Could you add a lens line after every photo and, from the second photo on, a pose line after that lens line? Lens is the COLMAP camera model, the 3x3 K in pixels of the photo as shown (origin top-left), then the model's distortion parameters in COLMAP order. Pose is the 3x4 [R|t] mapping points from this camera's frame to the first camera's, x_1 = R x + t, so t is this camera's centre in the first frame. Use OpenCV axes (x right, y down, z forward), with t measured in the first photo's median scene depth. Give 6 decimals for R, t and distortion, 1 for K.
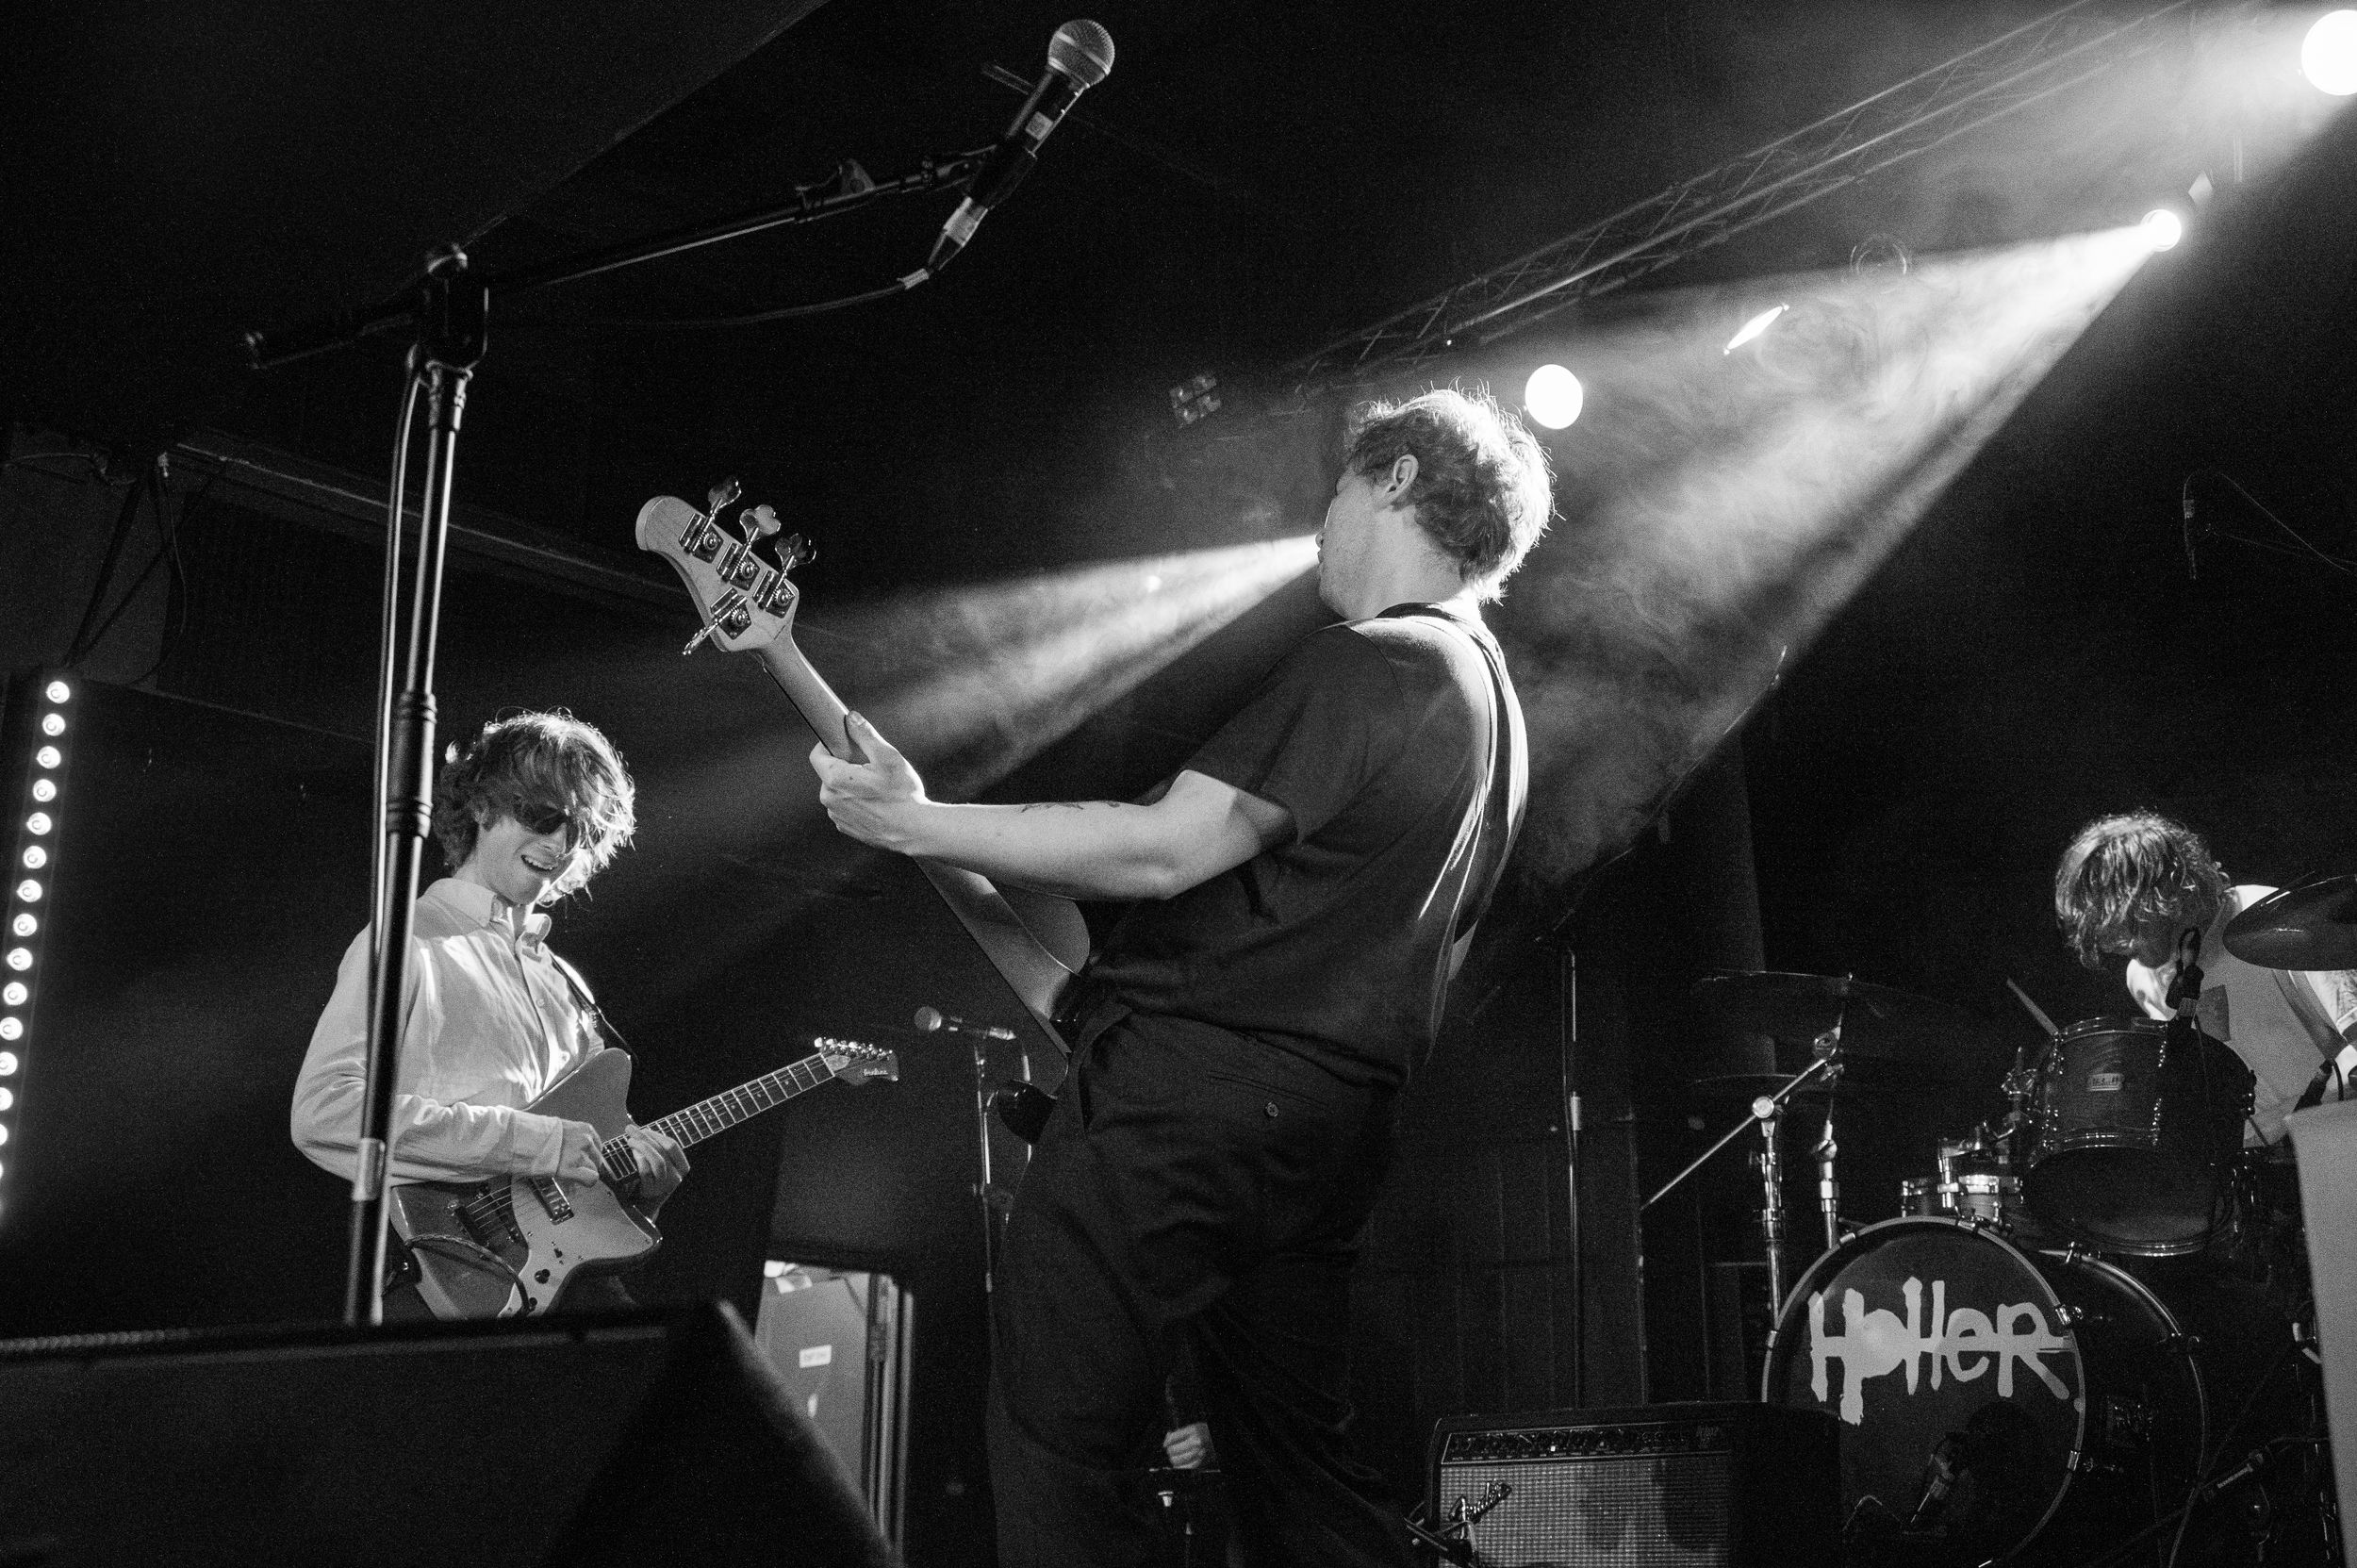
lens RADIAL K [[2718.8, 0, 1178.5], [0, 2718.8, 784.0], [0, 0, 1]] dist [-0.005874, 0.023646]
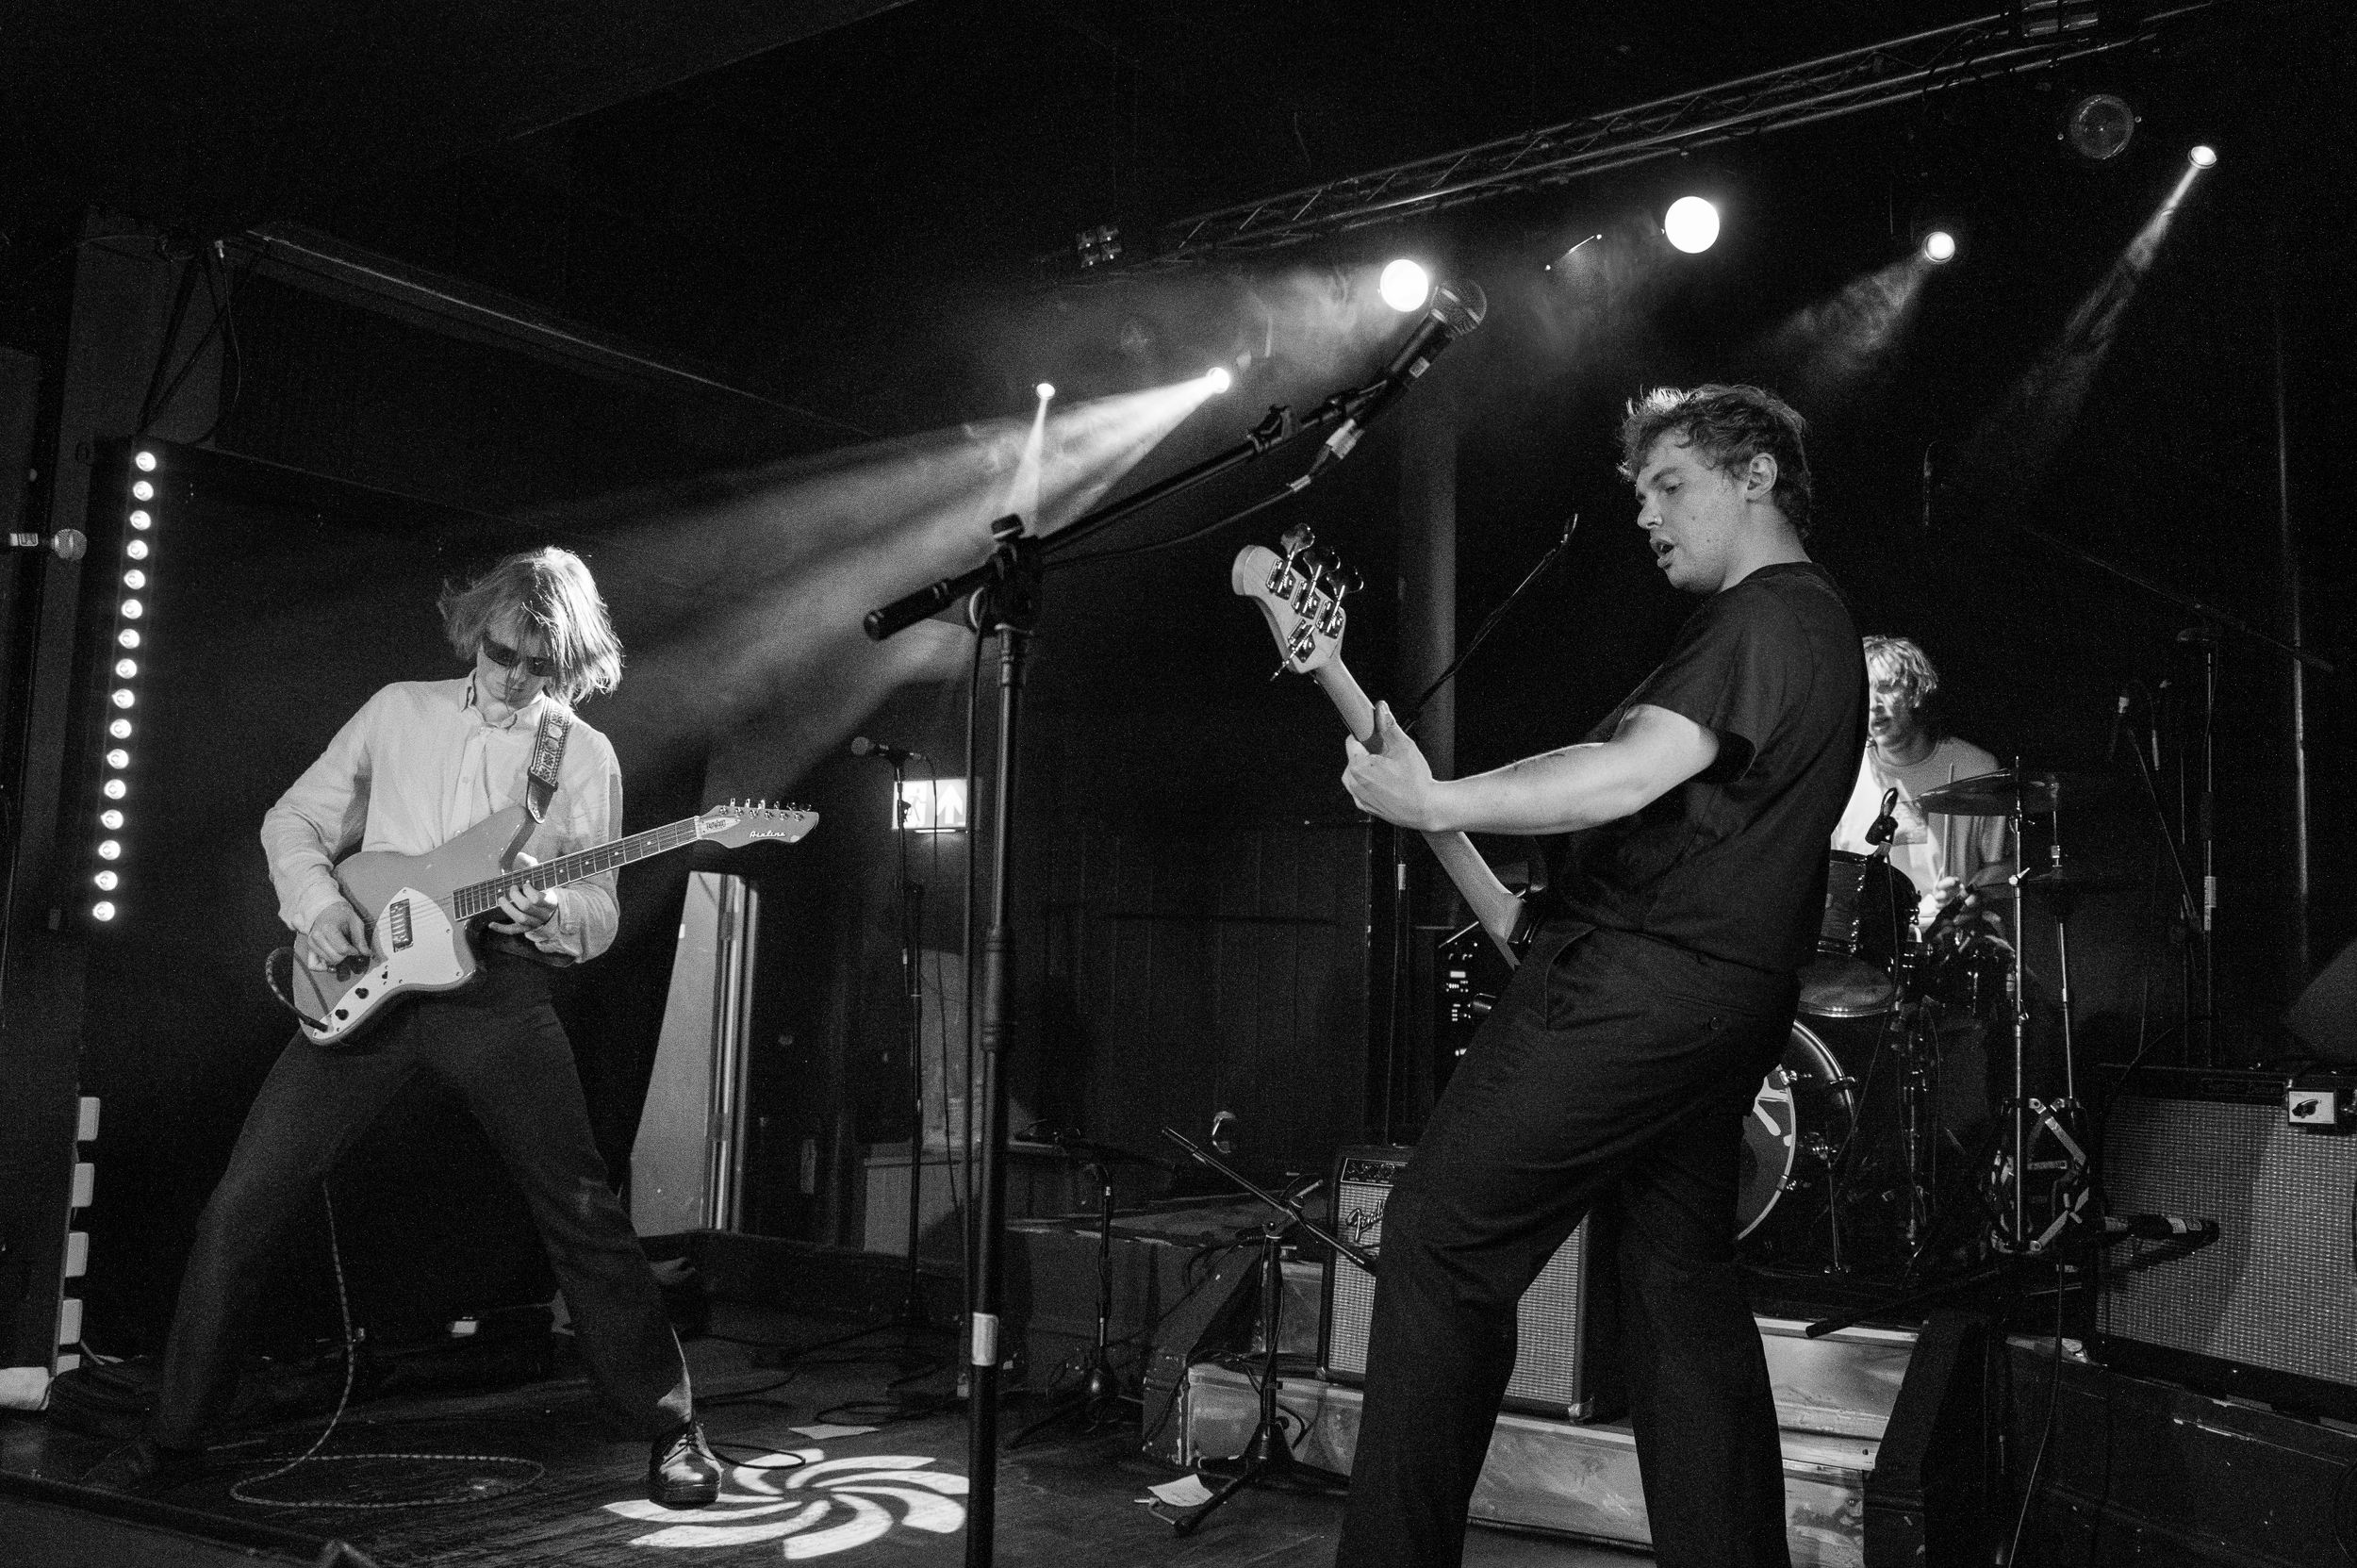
lens RADIAL K [[2119.7, 0, 1178.5], [0, 2119.7, 784.0], [0, 0, 1]] dist [0.007125, -0.007002]
pose [[0.983575, 0.044126, 0.175023, -0.155258], [-0.076863, 0.979740, 0.184936, -0.114129], [-0.163317, -0.195351, 0.967040, 0.044739]]
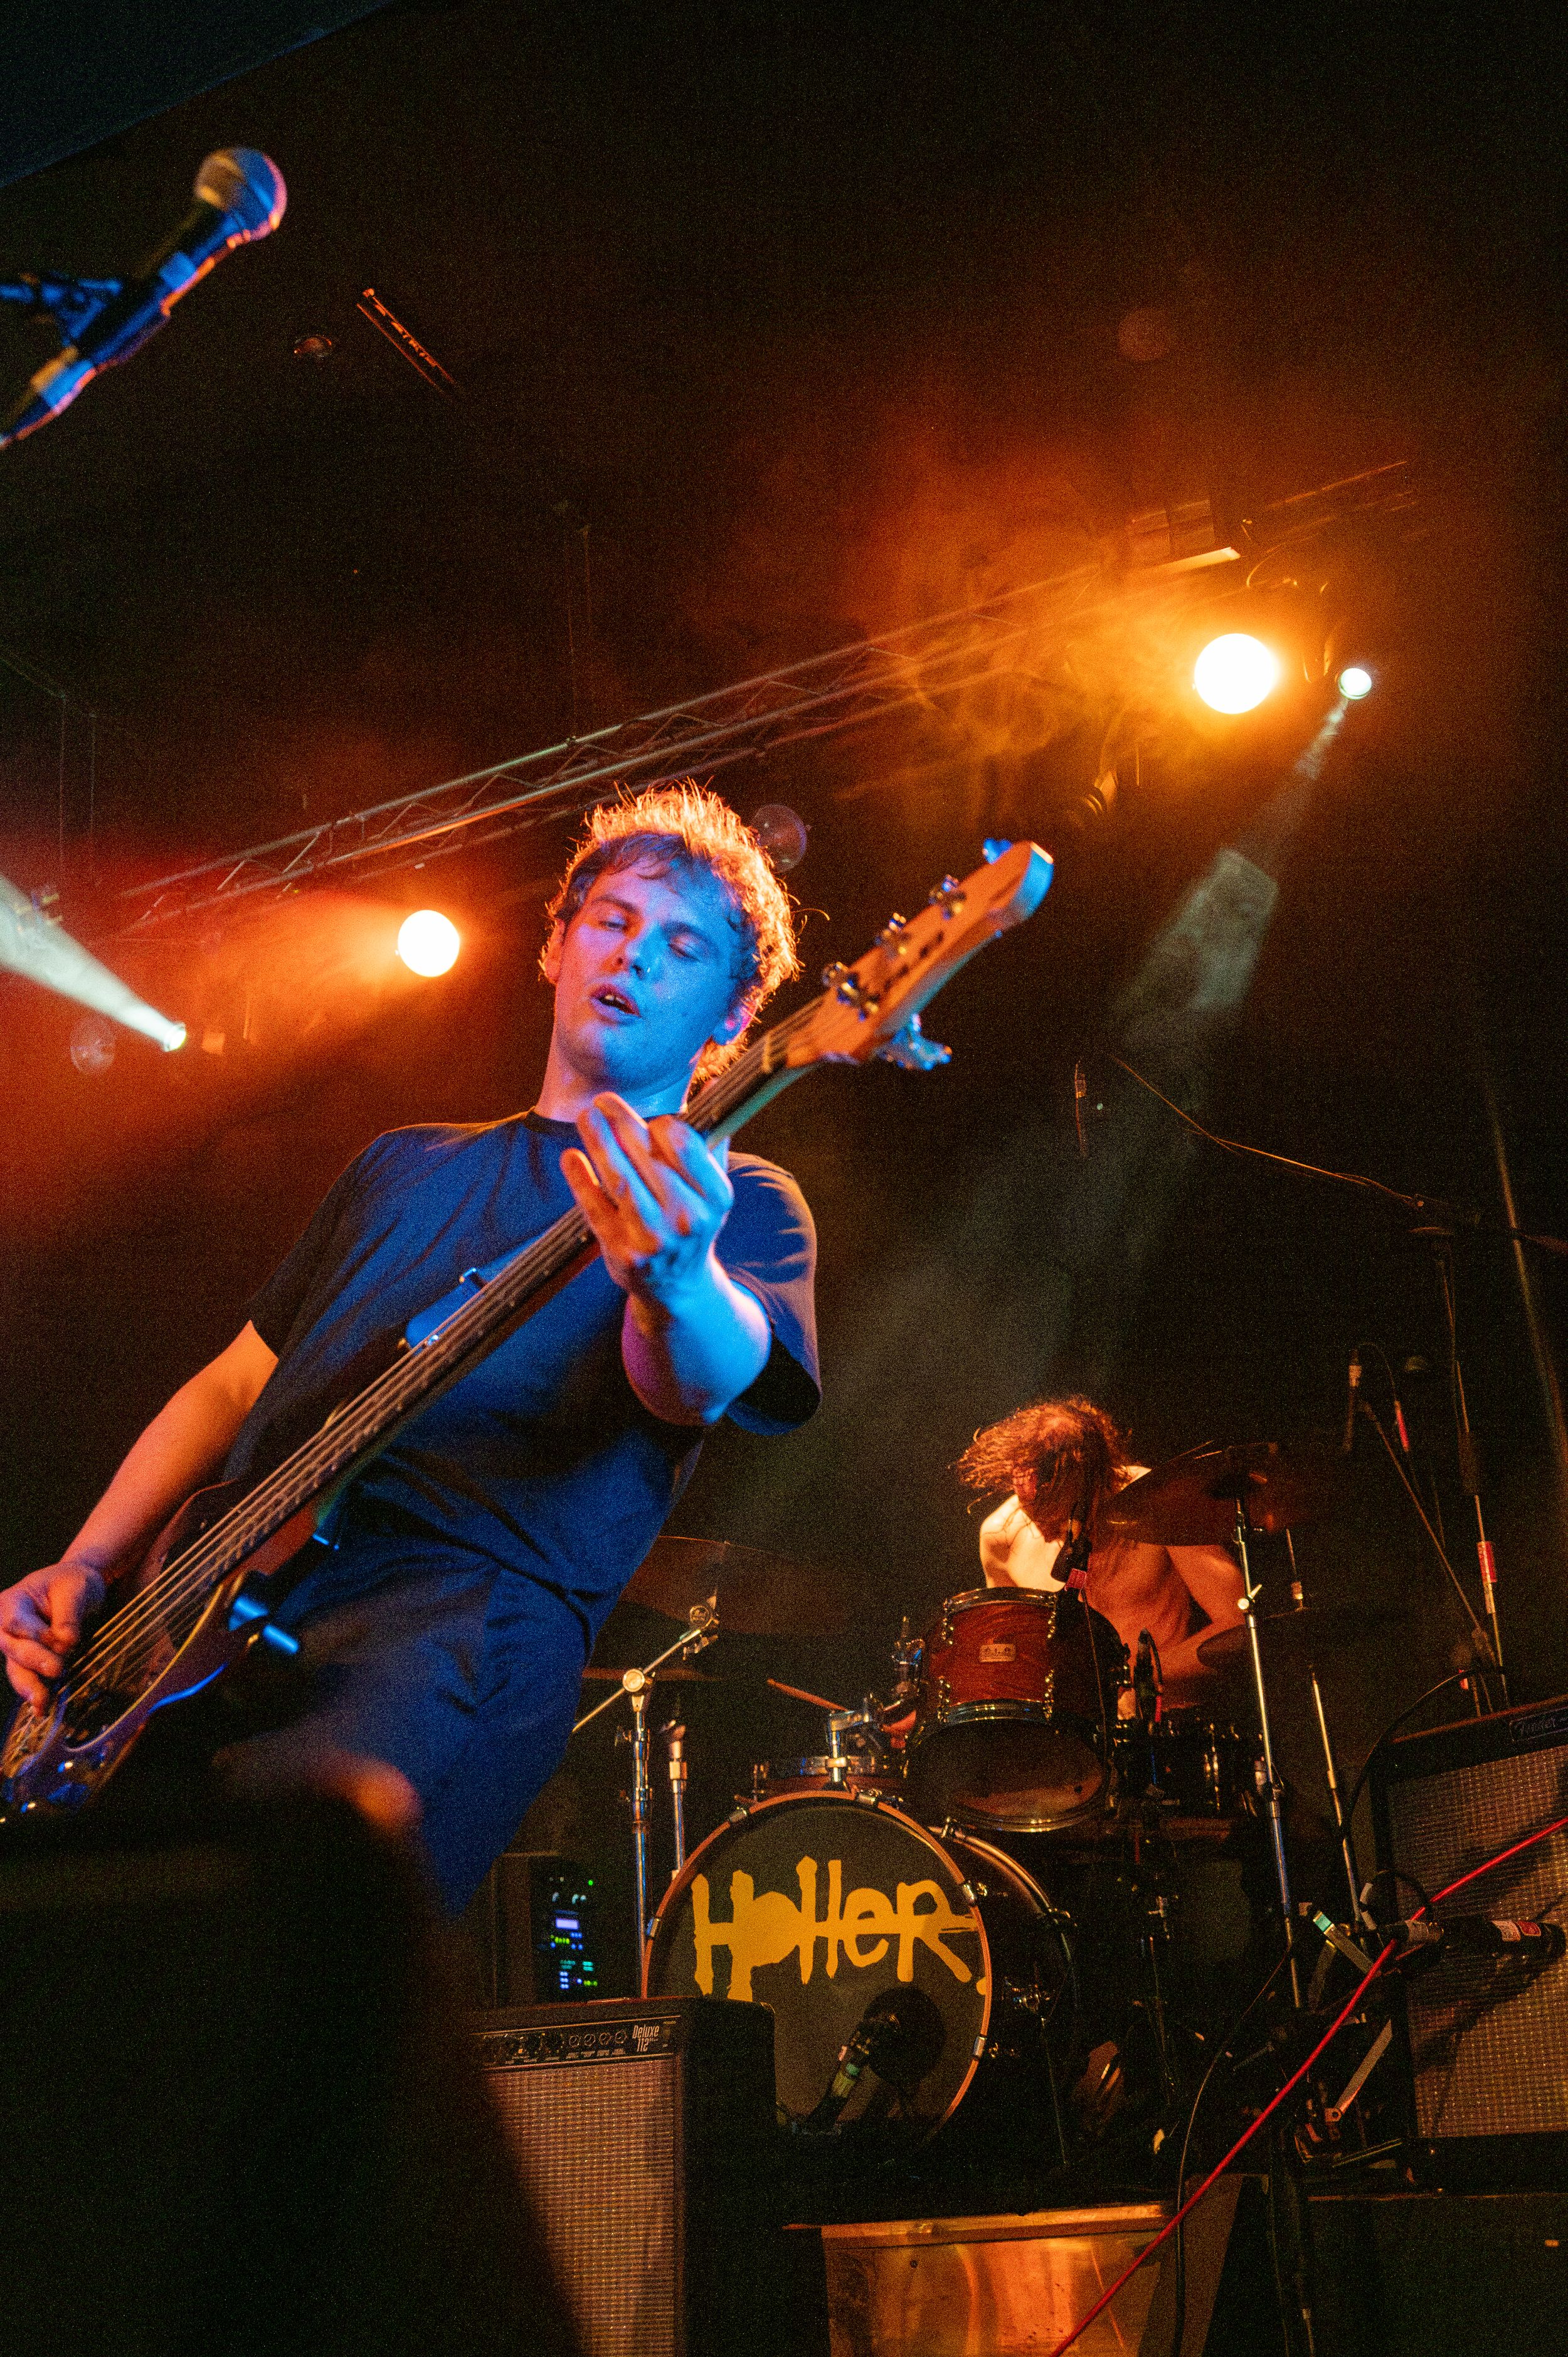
lens RADIAL K [[2502.3, 0, 784.0], [0, 2502.3, 1178.5], [0, 0, 1]] dist [0.003325, -0.030357]
pose [[0.935546, 0.076026, 0.344927, -0.057406], [-0.042866, 0.993780, -0.102776, 0.035069], [-0.350595, 0.081366, 0.932986, 0.161580]]
